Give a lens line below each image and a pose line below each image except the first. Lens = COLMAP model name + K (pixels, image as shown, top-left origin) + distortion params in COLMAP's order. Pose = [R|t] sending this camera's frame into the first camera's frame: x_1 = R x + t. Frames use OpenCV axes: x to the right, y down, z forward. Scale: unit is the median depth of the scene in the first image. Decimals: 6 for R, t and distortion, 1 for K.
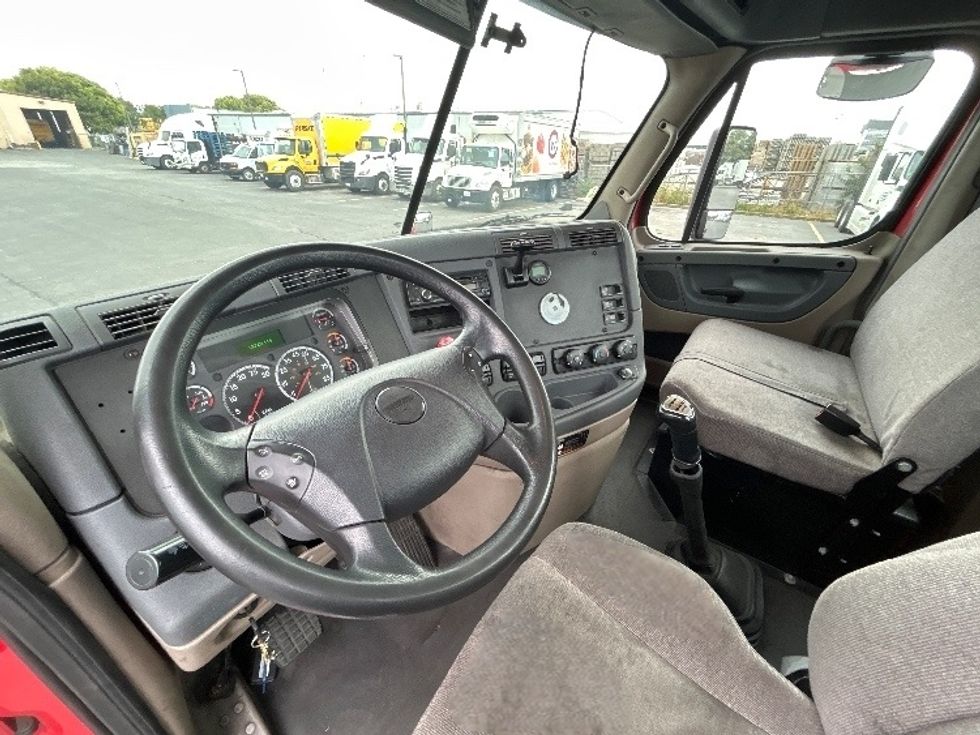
lens RADIAL K [[393.9, 0, 488.2], [0, 393.9, 369.5], [0, 0, 1]] dist [0.000554, 0.000024]
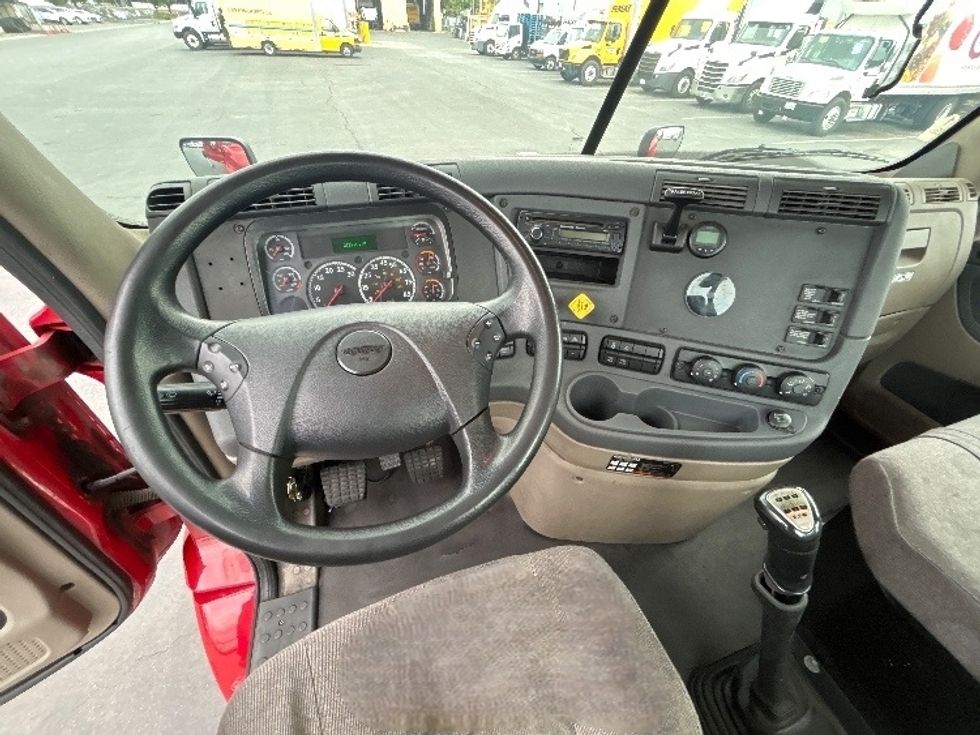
lens RADIAL K [[393.9, 0, 488.2], [0, 393.9, 369.5], [0, 0, 1]] dist [0.000554, 0.000024]
pose [[0.804672, 0.393334, -0.444738, 0.208739], [-0.300824, 0.915904, 0.265754, -0.097098], [0.511867, -0.080057, 0.855326, 0.165885]]
